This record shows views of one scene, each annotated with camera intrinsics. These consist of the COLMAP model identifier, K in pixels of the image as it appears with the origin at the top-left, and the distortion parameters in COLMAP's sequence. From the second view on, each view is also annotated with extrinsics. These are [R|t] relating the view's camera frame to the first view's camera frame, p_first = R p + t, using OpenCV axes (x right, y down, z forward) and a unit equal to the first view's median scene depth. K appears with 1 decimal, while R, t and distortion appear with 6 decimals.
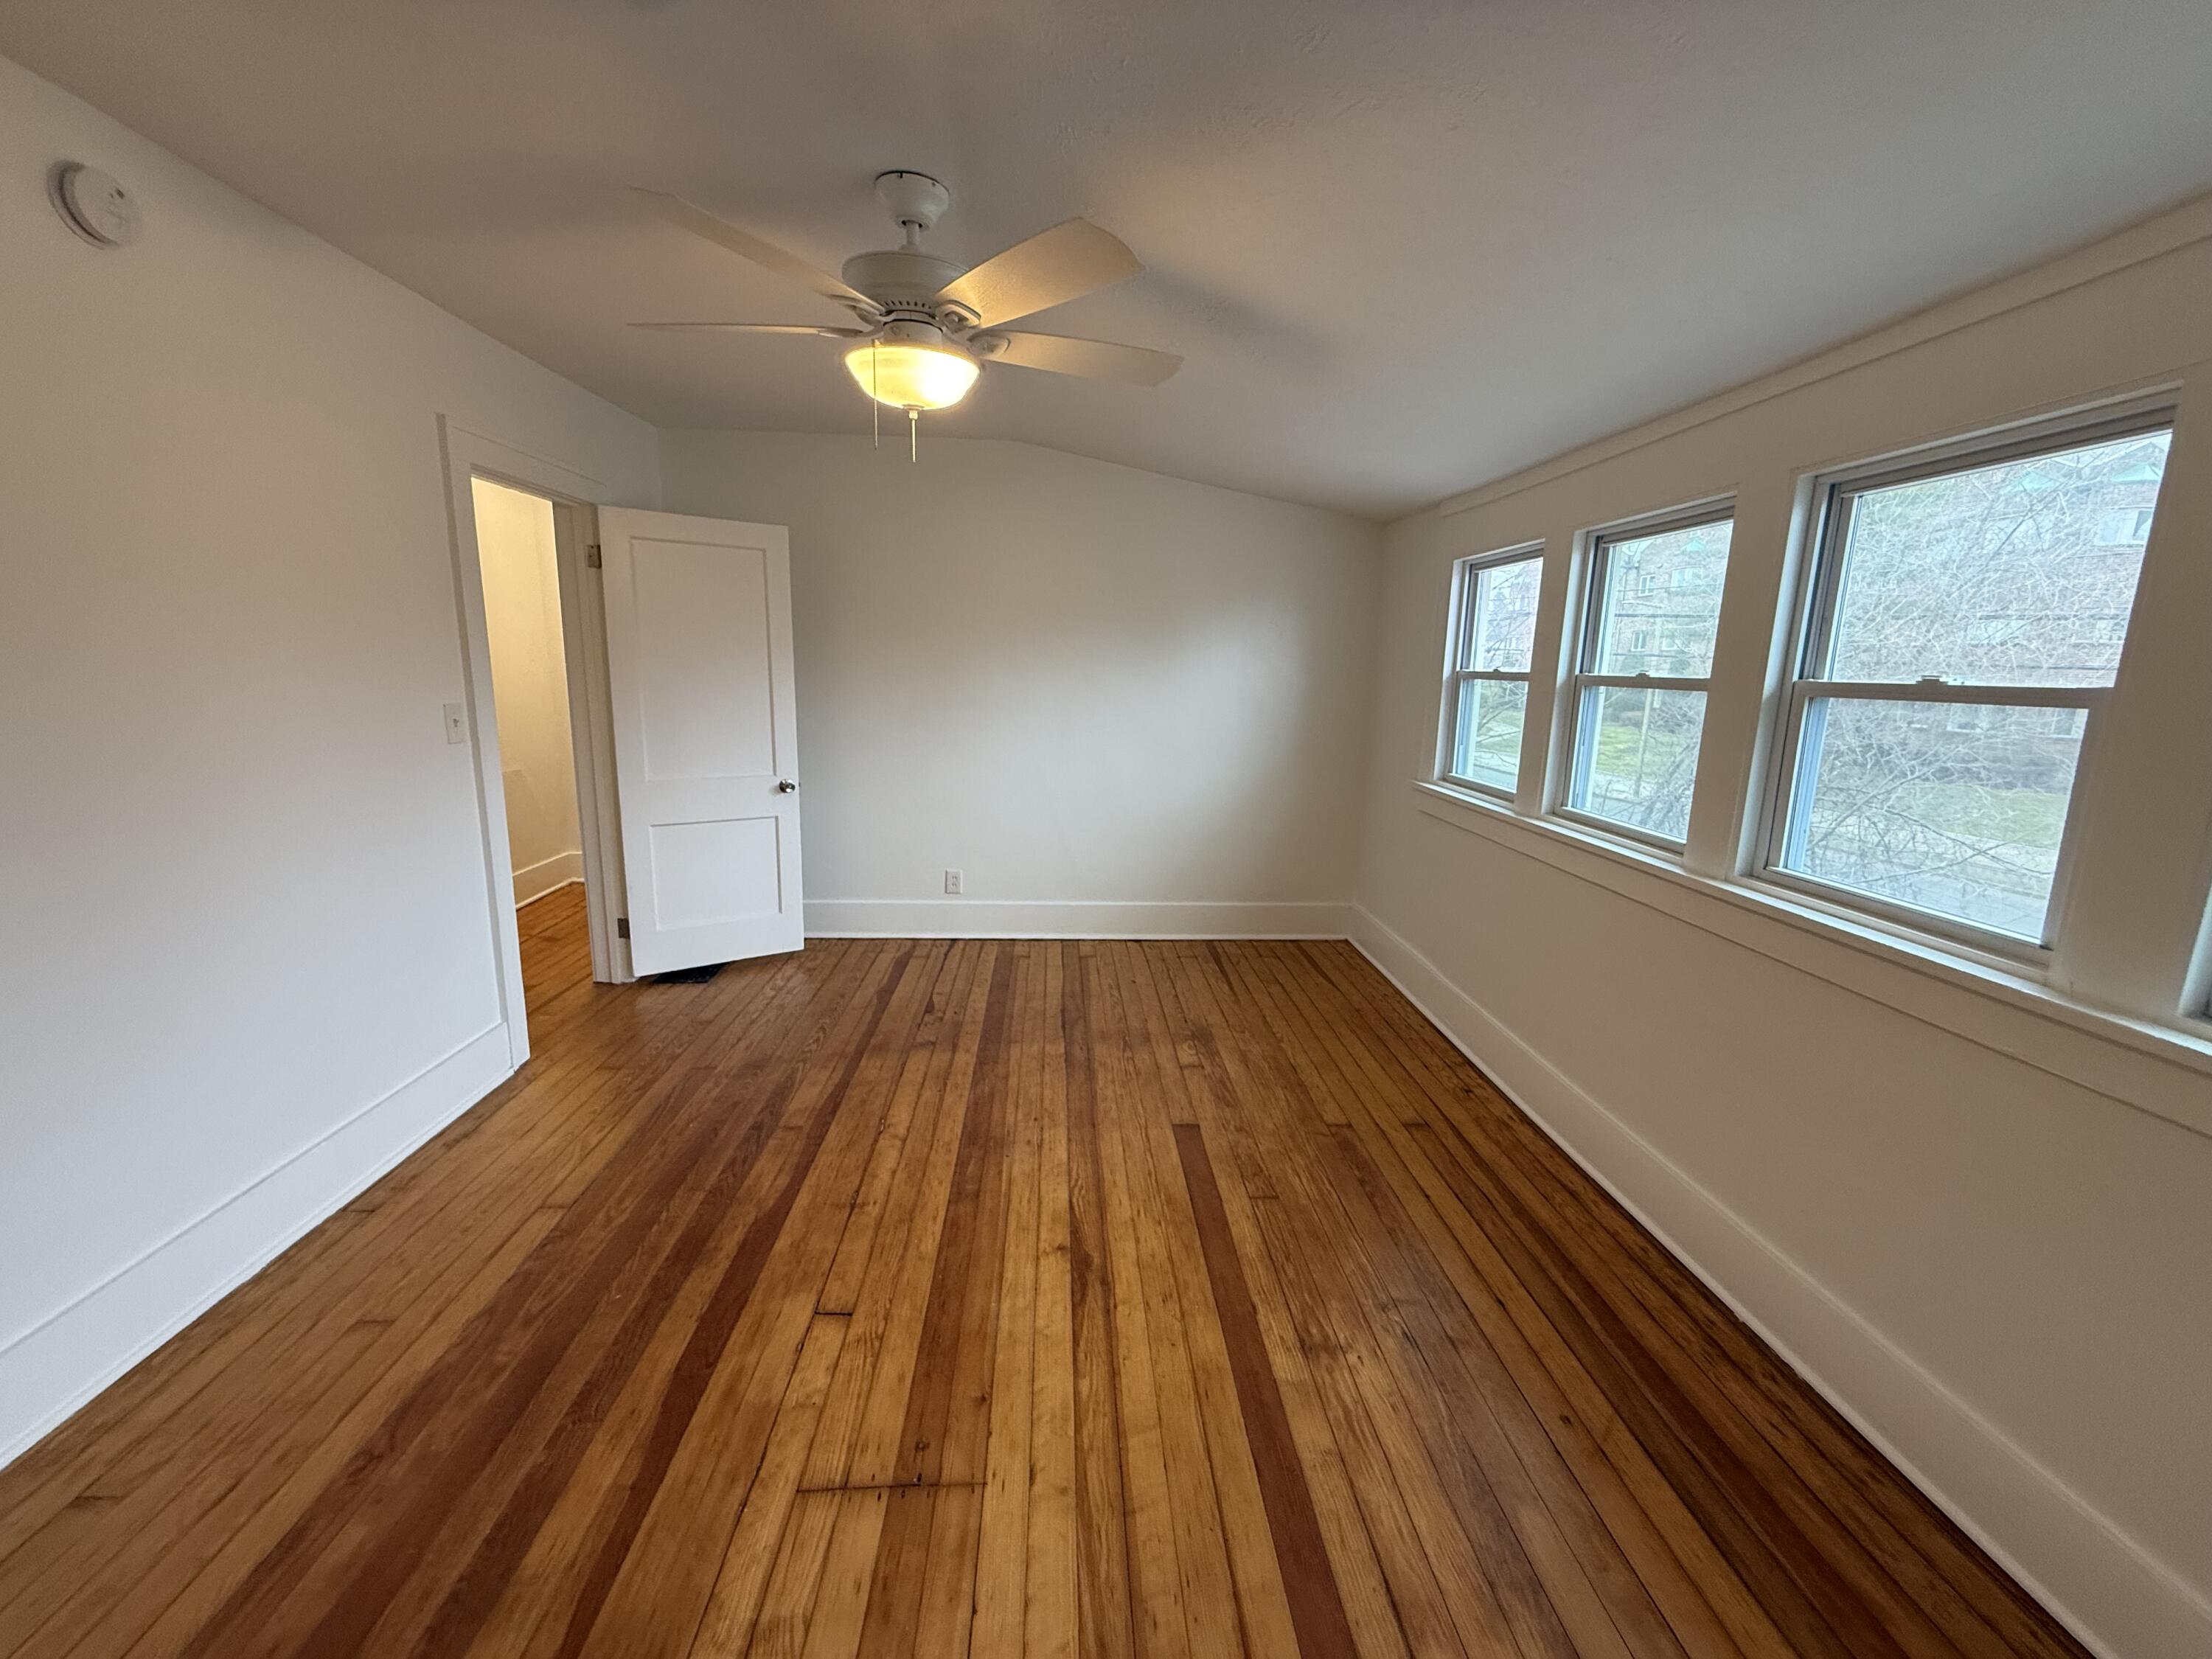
lens RADIAL K [[880.8, 0, 1098.2], [0, 880.8, 826.7], [0, 0, 1]] dist [-0.001364, -0.000364]
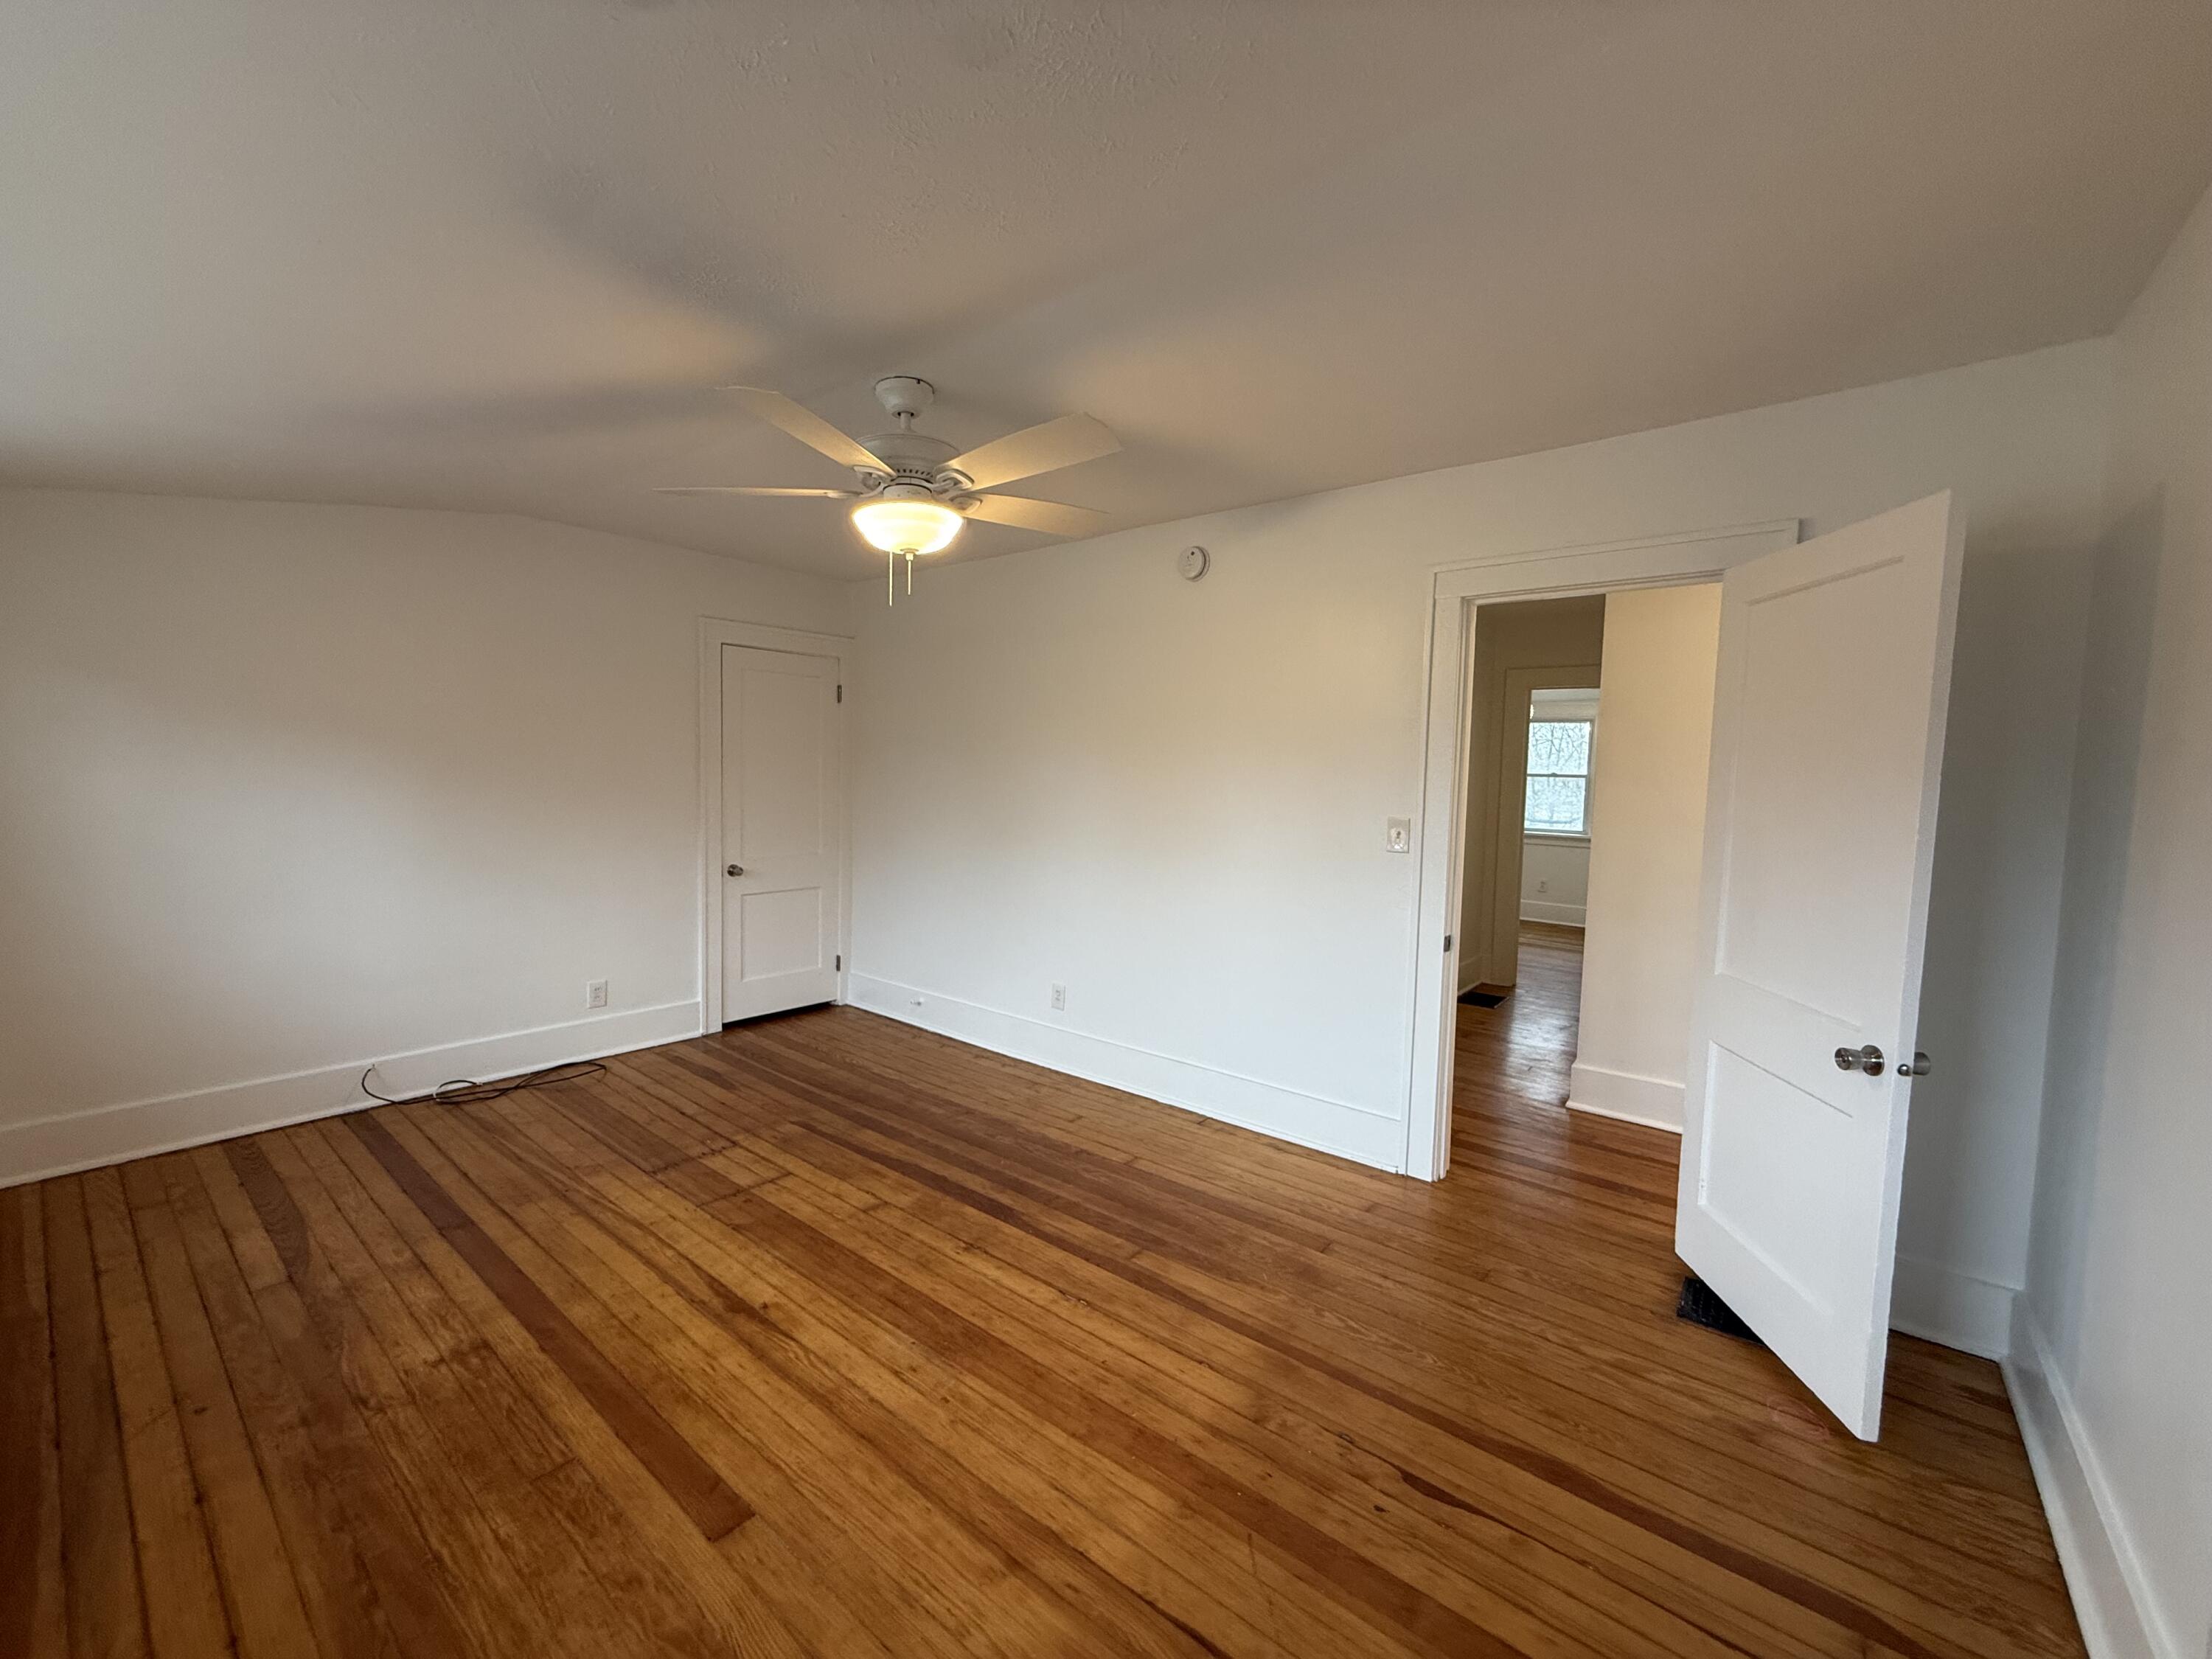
lens RADIAL K [[880.8, 0, 1098.2], [0, 880.8, 826.7], [0, 0, 1]] dist [-0.001364, -0.000364]
pose [[-0.667166, 0.009880, -0.744843, 0.430309], [-0.175917, 0.969539, 0.170432, -0.293983], [0.723839, 0.244738, -0.645106, 1.688508]]
